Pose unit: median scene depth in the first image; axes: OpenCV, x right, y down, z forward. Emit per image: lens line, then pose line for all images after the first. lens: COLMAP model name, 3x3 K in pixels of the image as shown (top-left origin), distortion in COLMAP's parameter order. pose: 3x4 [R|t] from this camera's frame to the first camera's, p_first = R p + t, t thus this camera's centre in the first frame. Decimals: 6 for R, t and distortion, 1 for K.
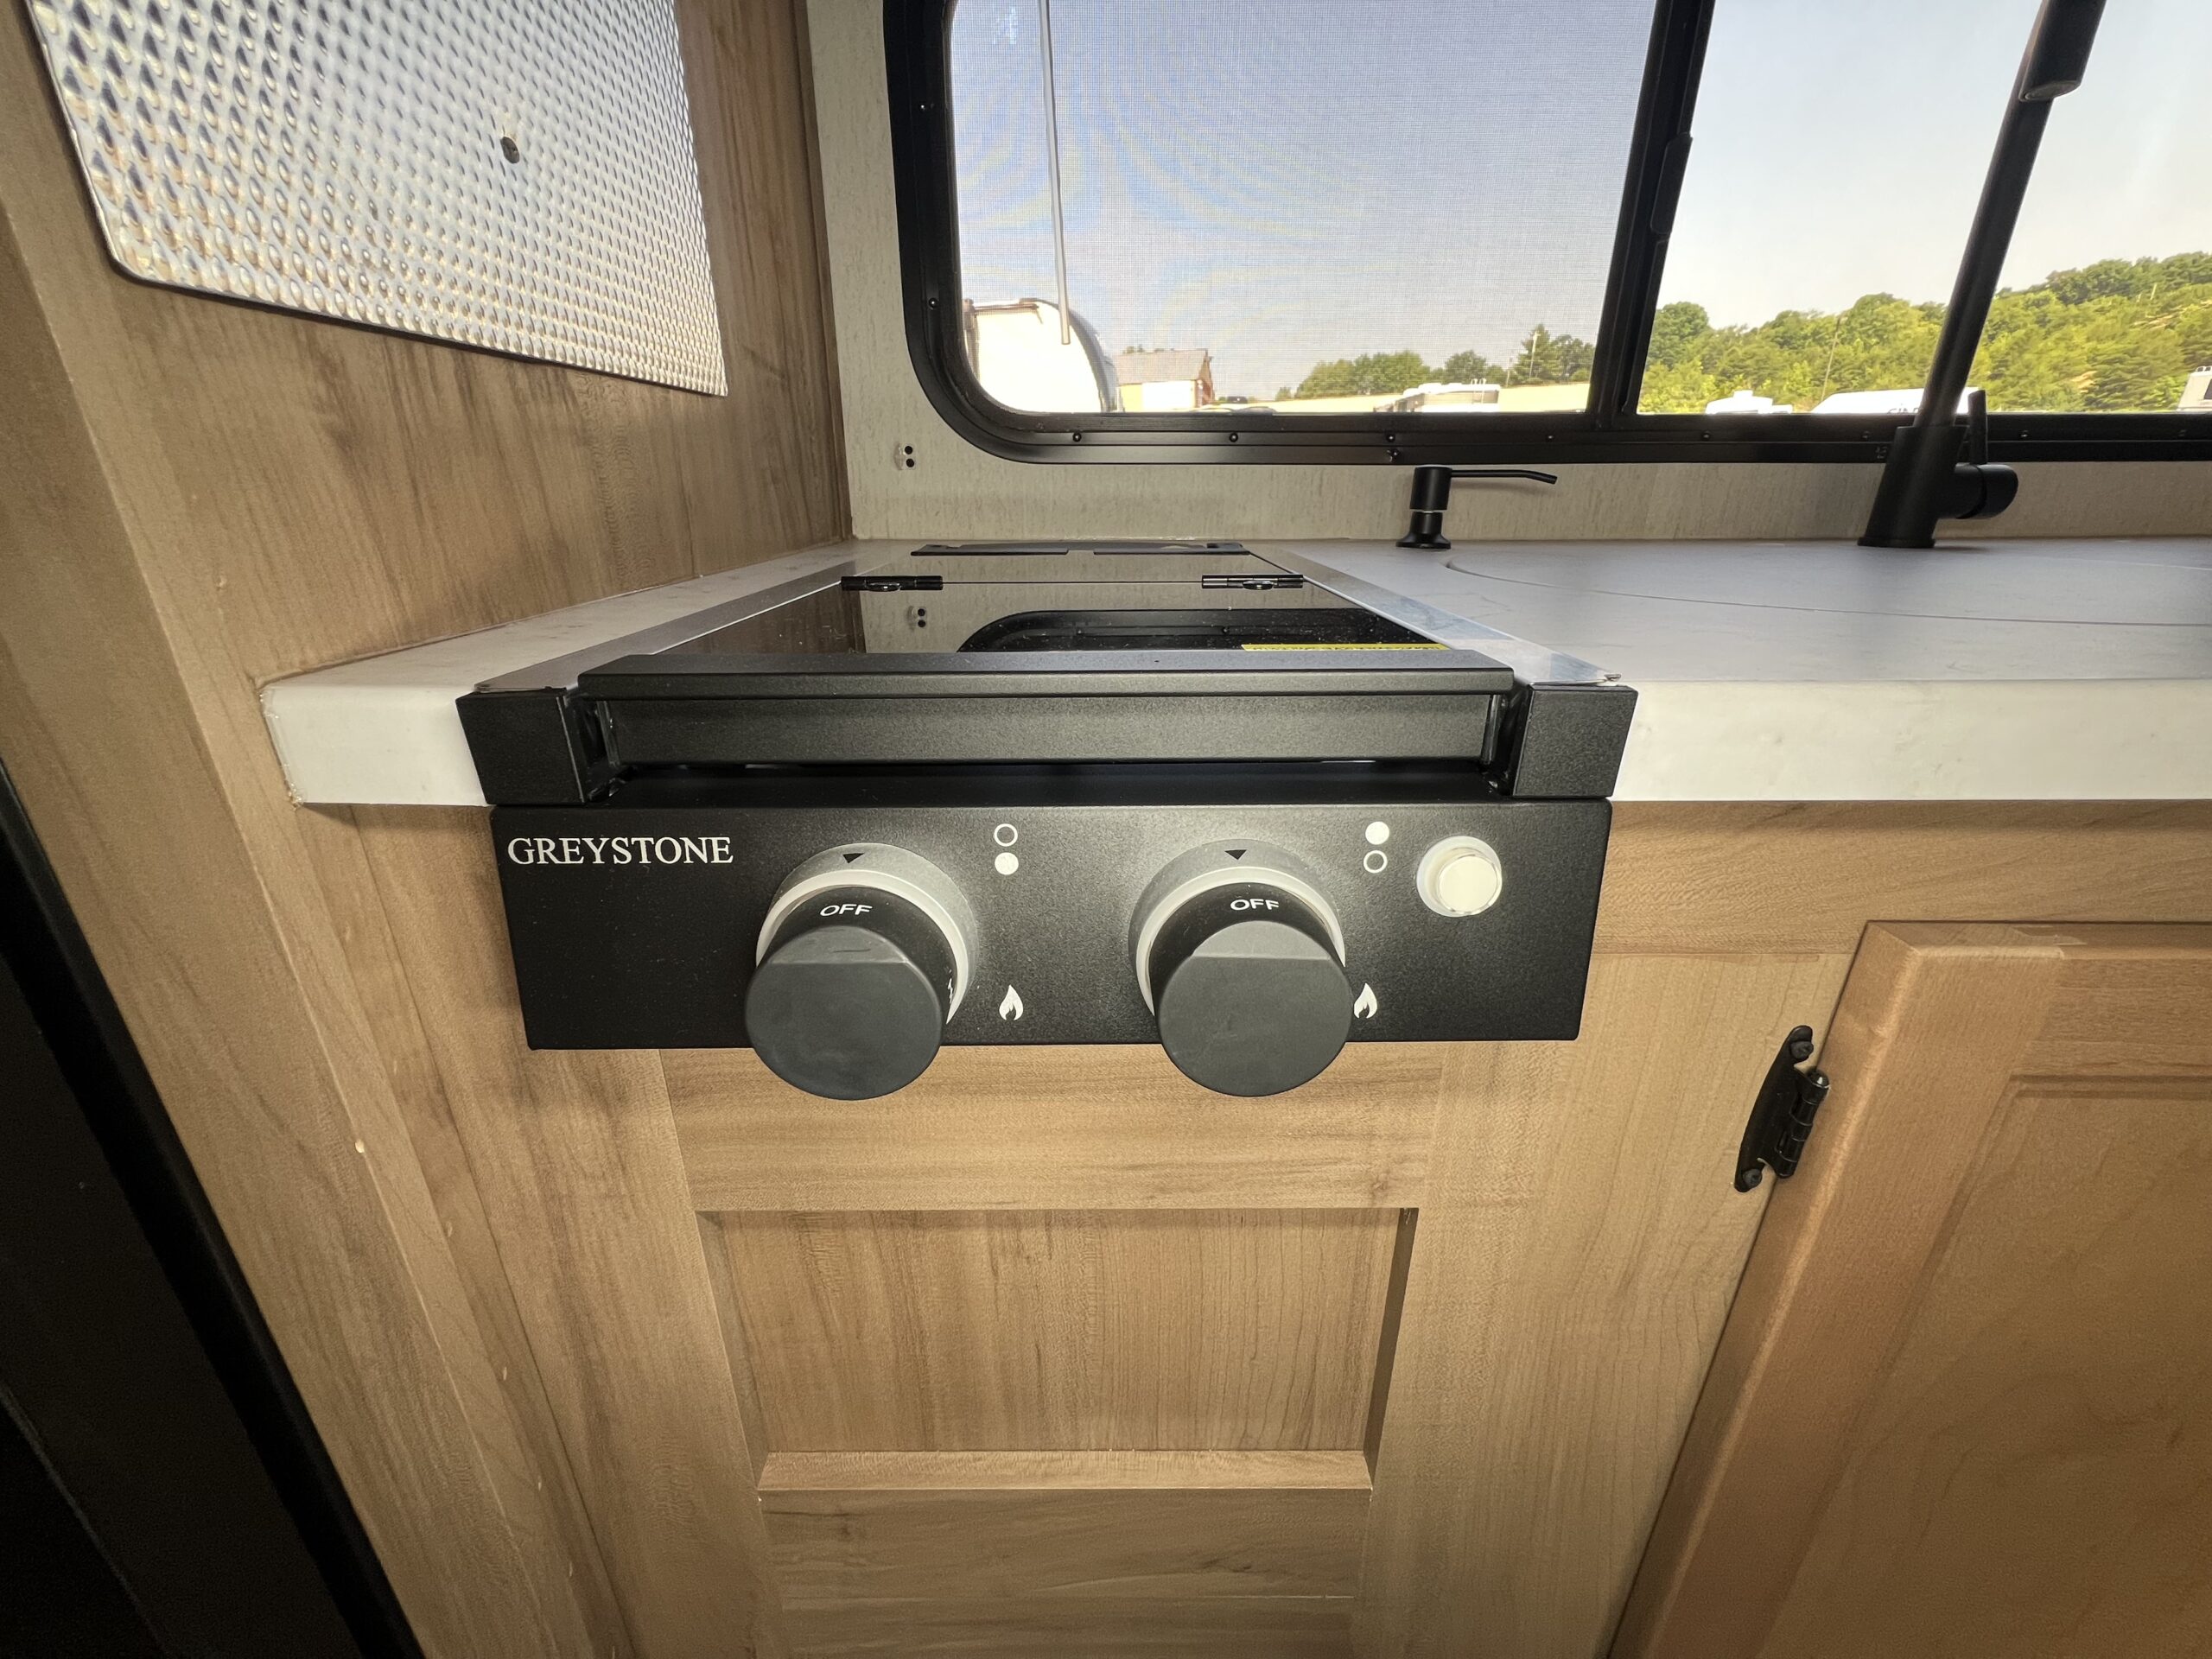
lens RADIAL K [[887.9, 0, 1098.3], [0, 887.9, 828.2], [0, 0, 1]] dist [-0.008603, -0.000018]
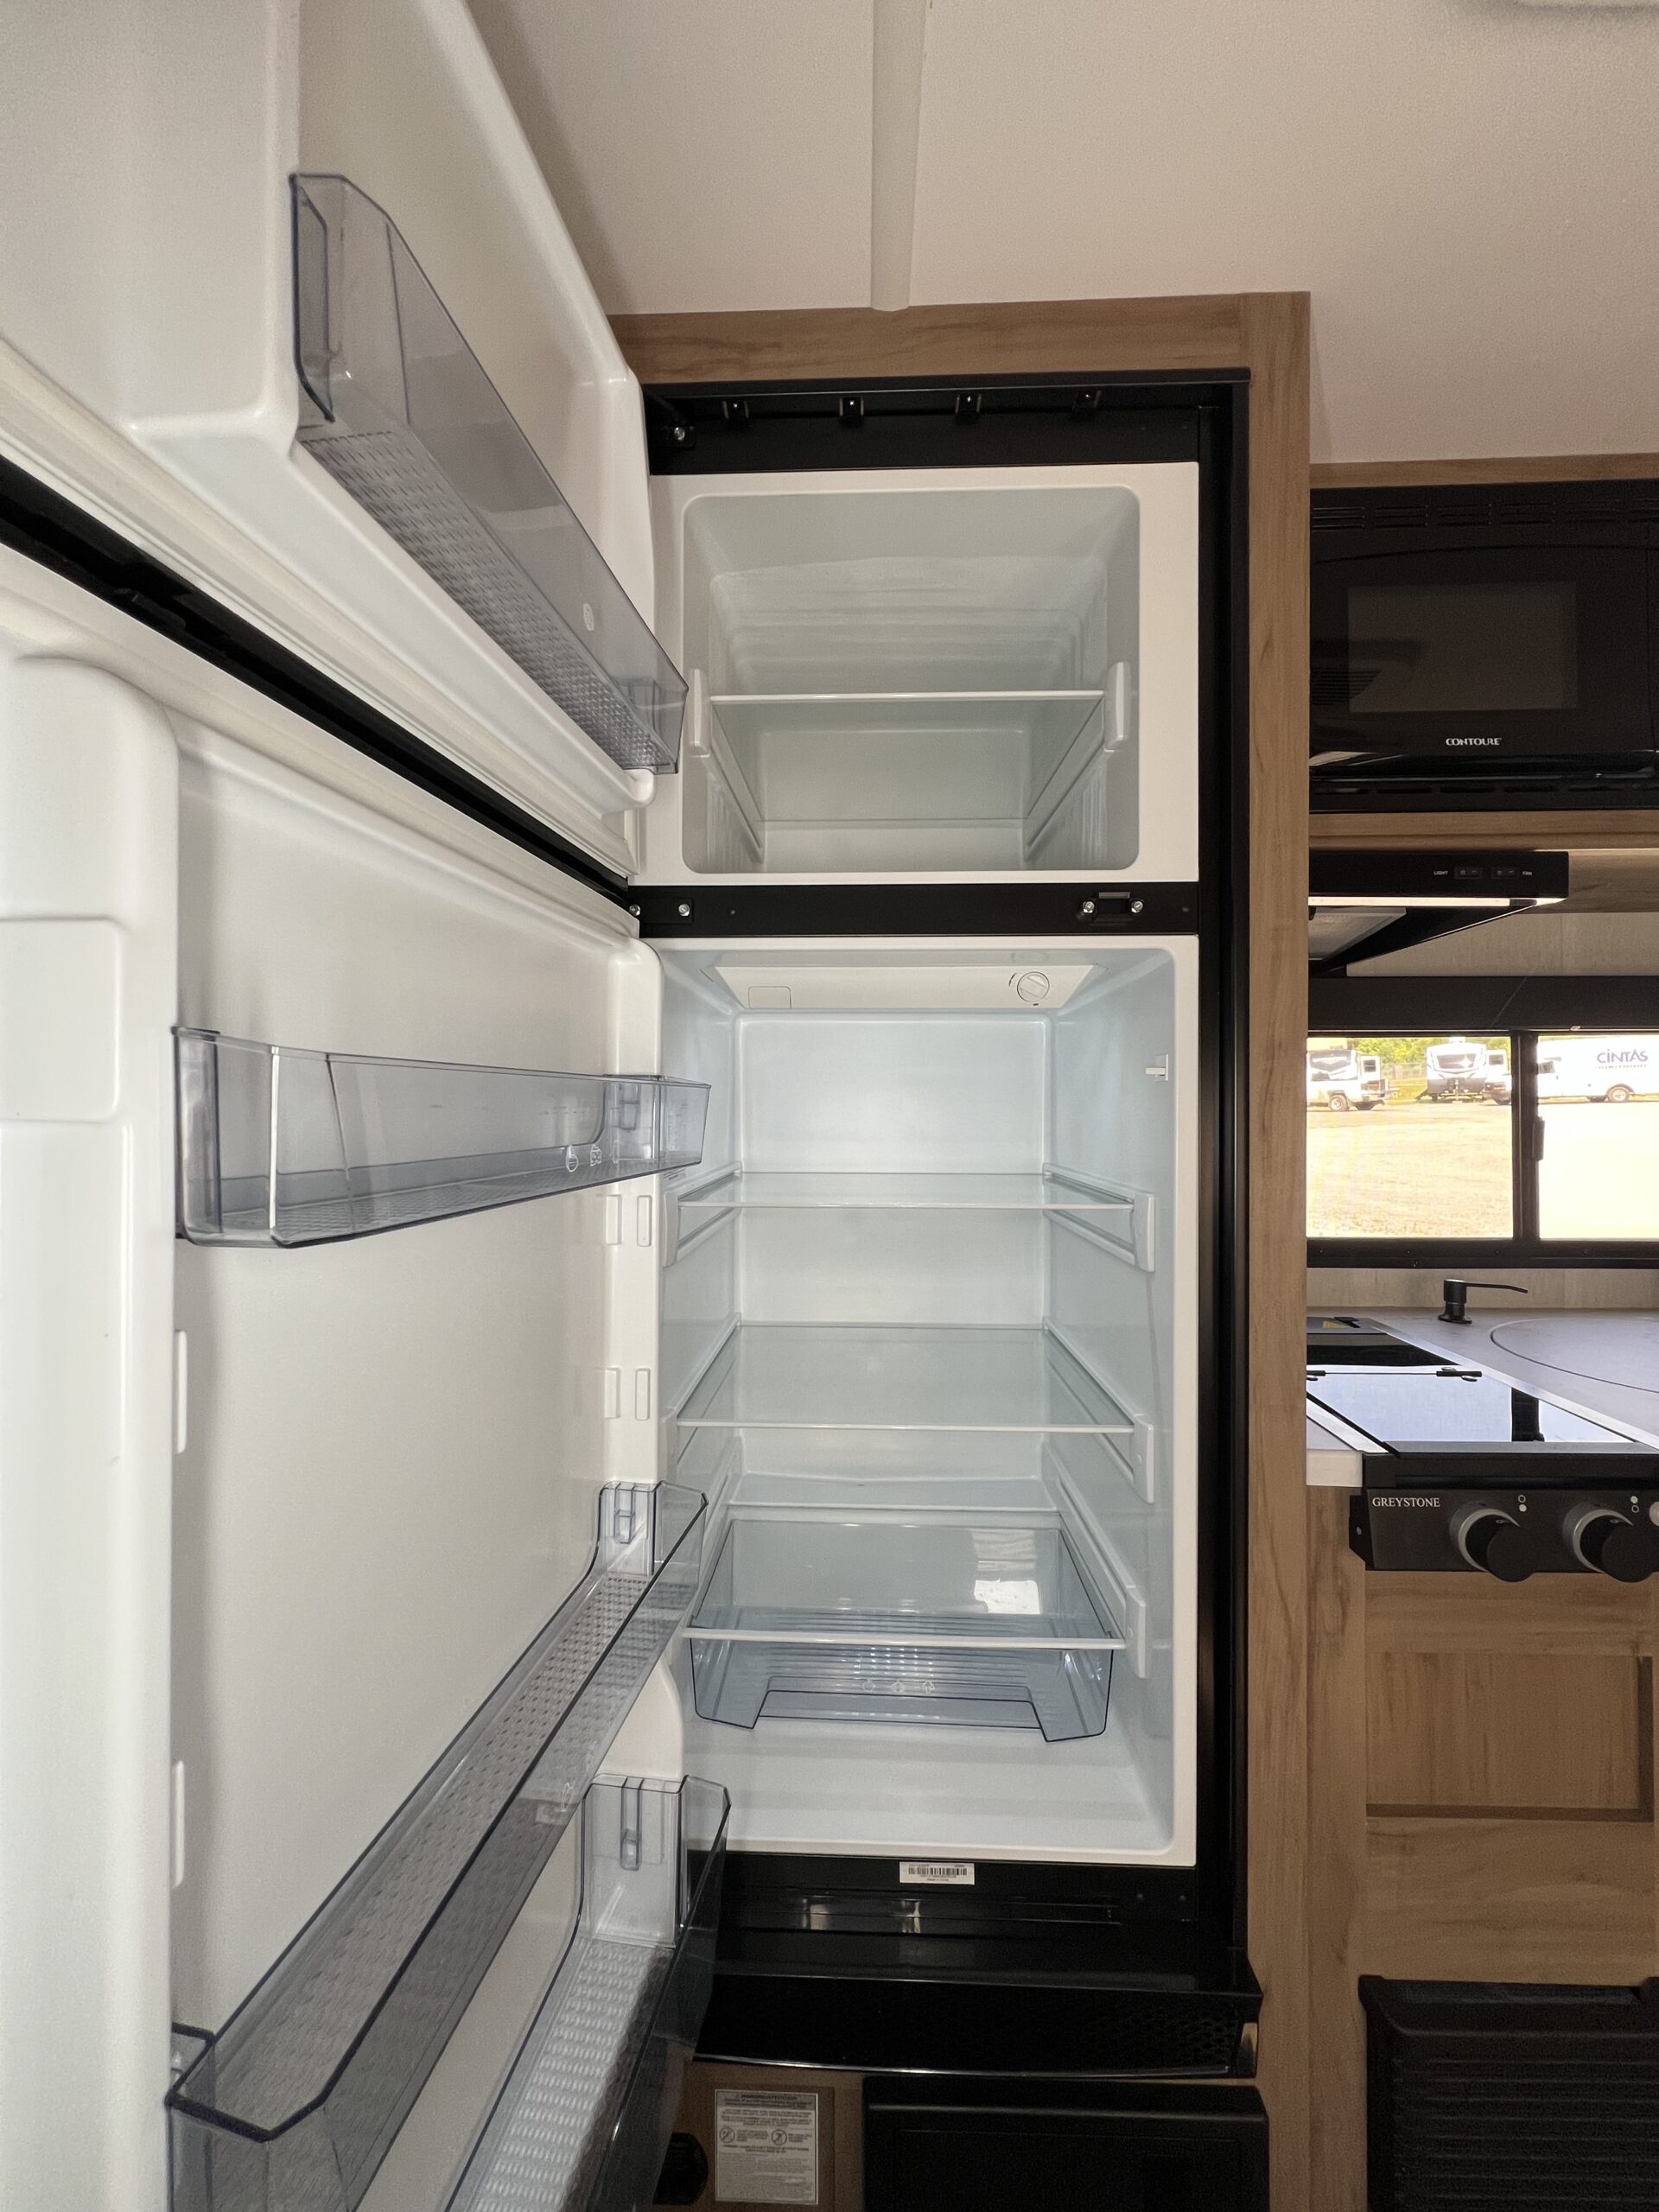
lens RADIAL K [[893.1, 0, 825.1], [0, 893.1, 1100.3], [0, 0, 1]] dist [-0.000866, 0.000122]
pose [[0.999542, 0.002858, -0.030111, -1.629335], [-0.013758, 0.929539, -0.368467, -0.070366], [0.026936, 0.368713, 0.929153, -1.714606]]
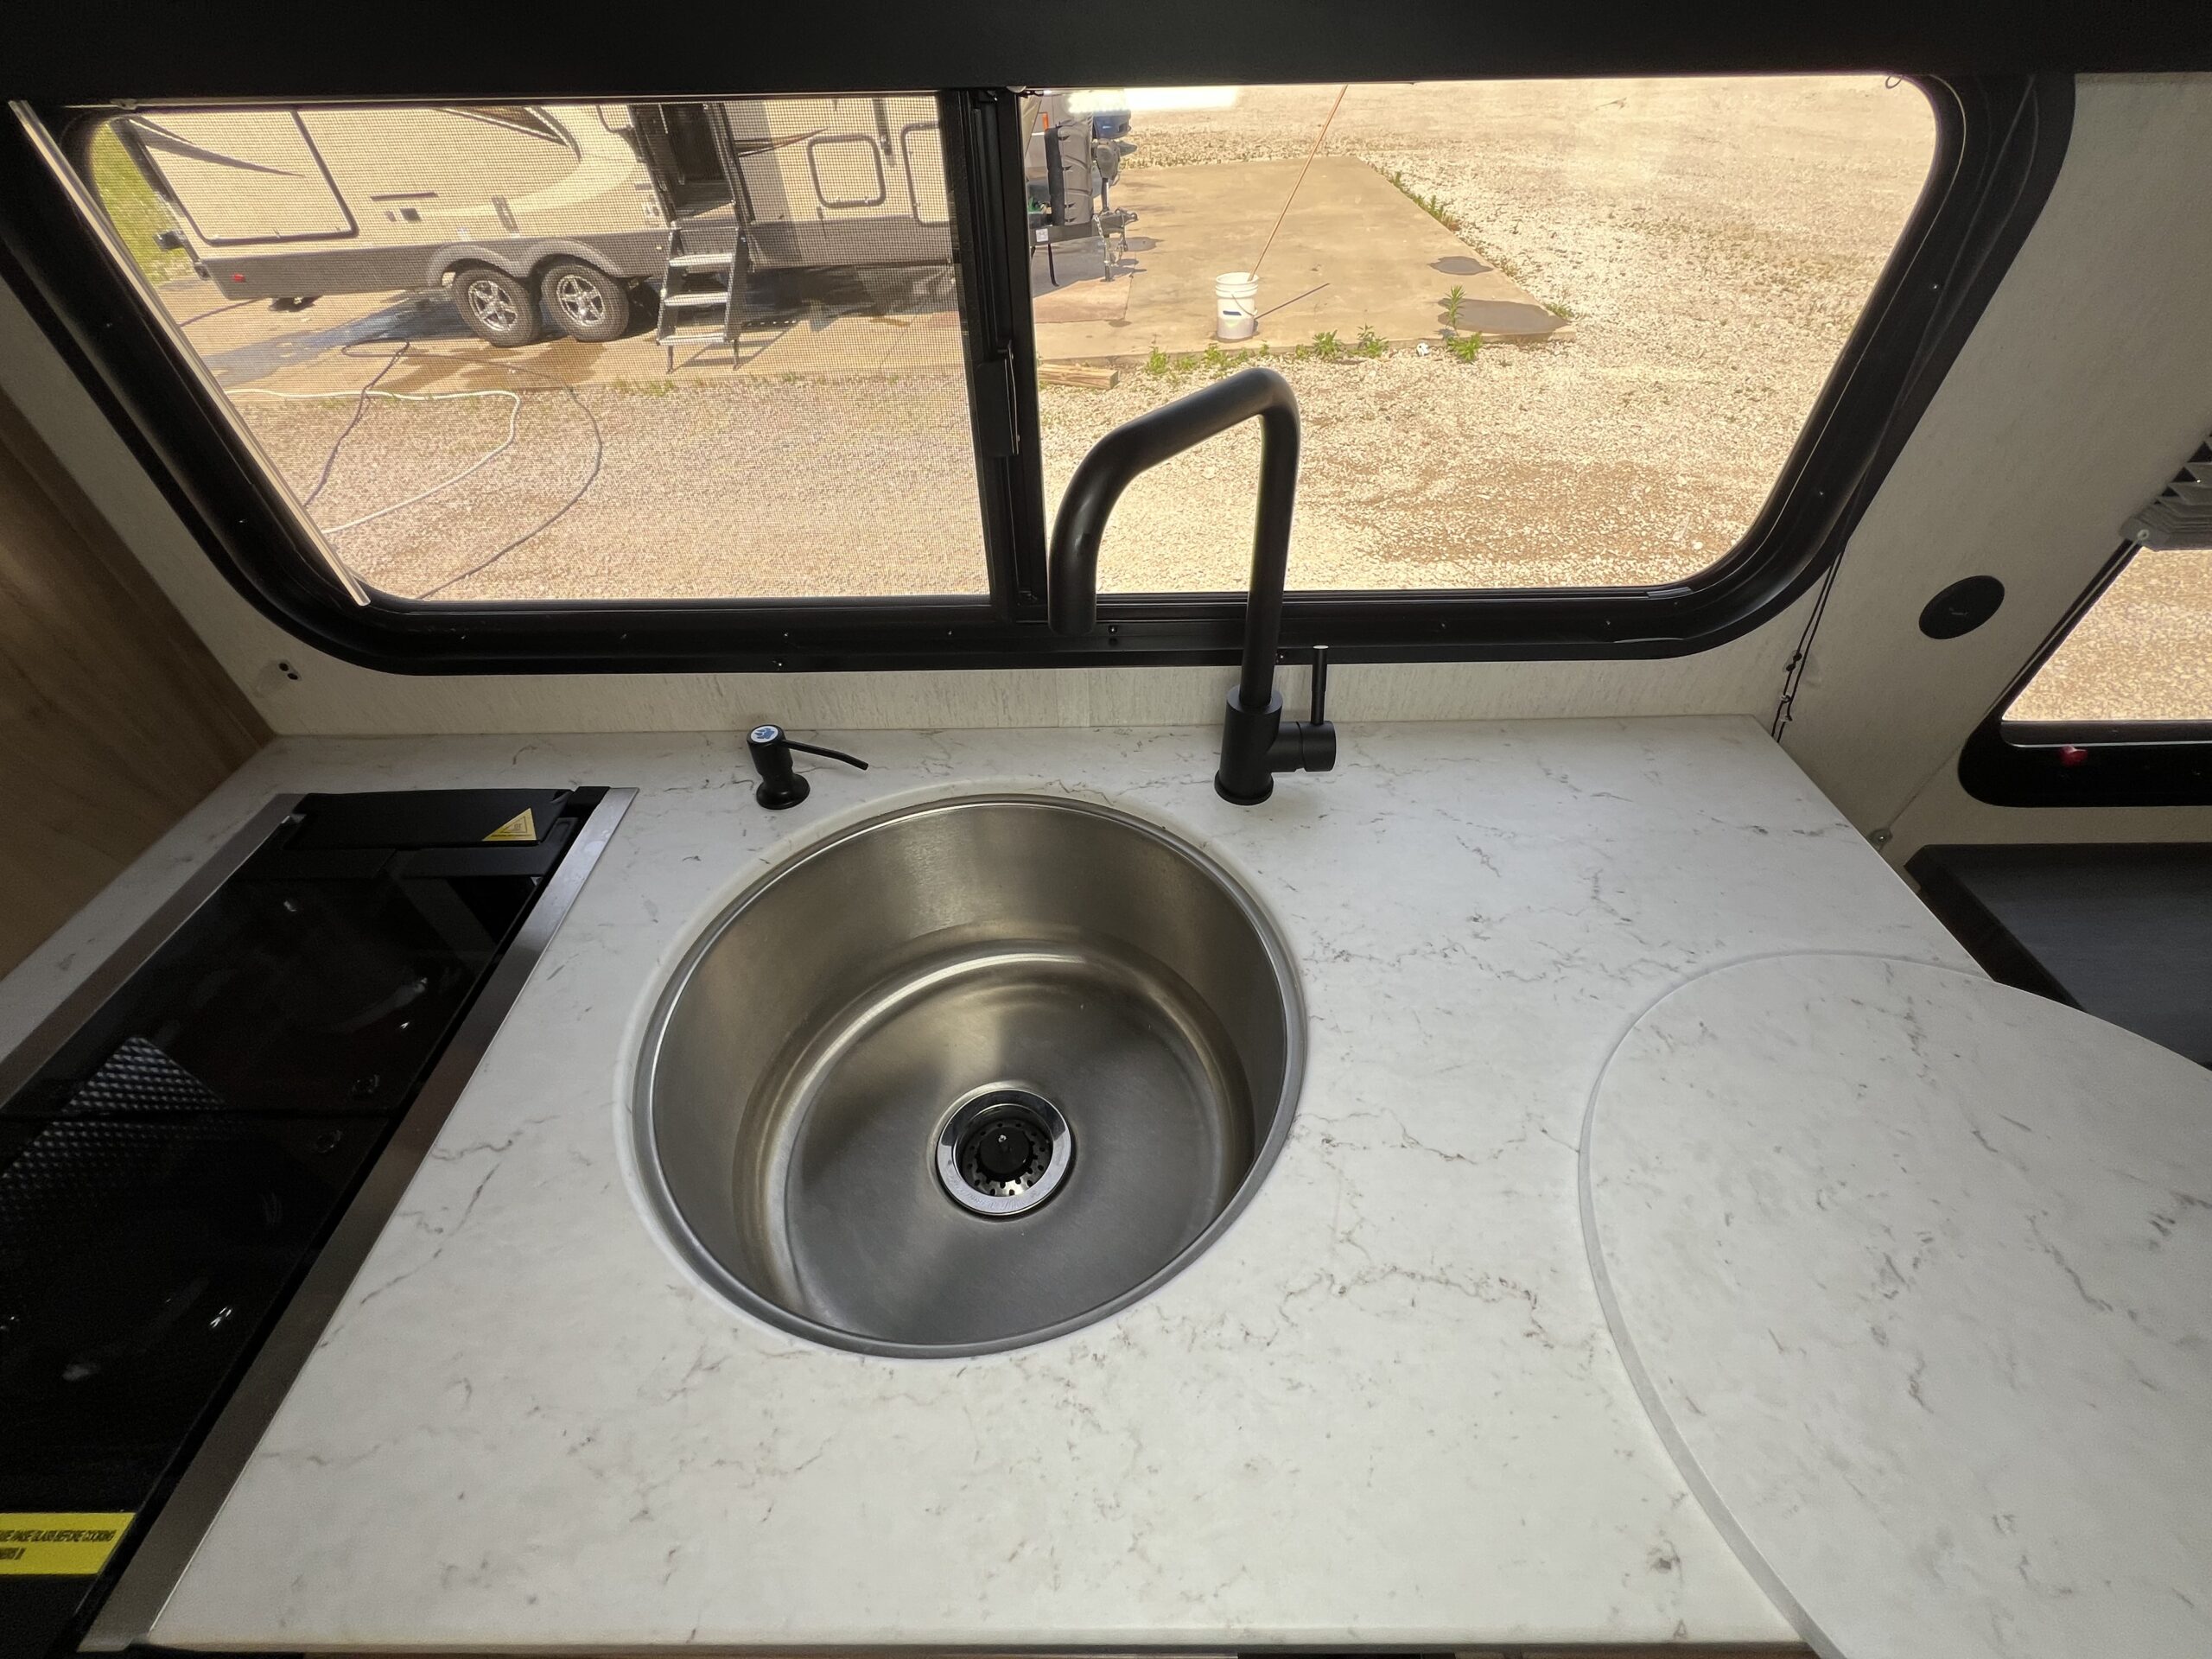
lens RADIAL K [[887.2, 0, 1101.0], [0, 887.2, 831.5], [0, 0, 1]] dist [-0.002072, 0.000551]
pose [[0.999914, -0.012938, -0.002020, 1.324912], [0.012758, 0.927779, 0.372911, -1.181030], [-0.002950, -0.372905, 0.927865, 0.047415]]
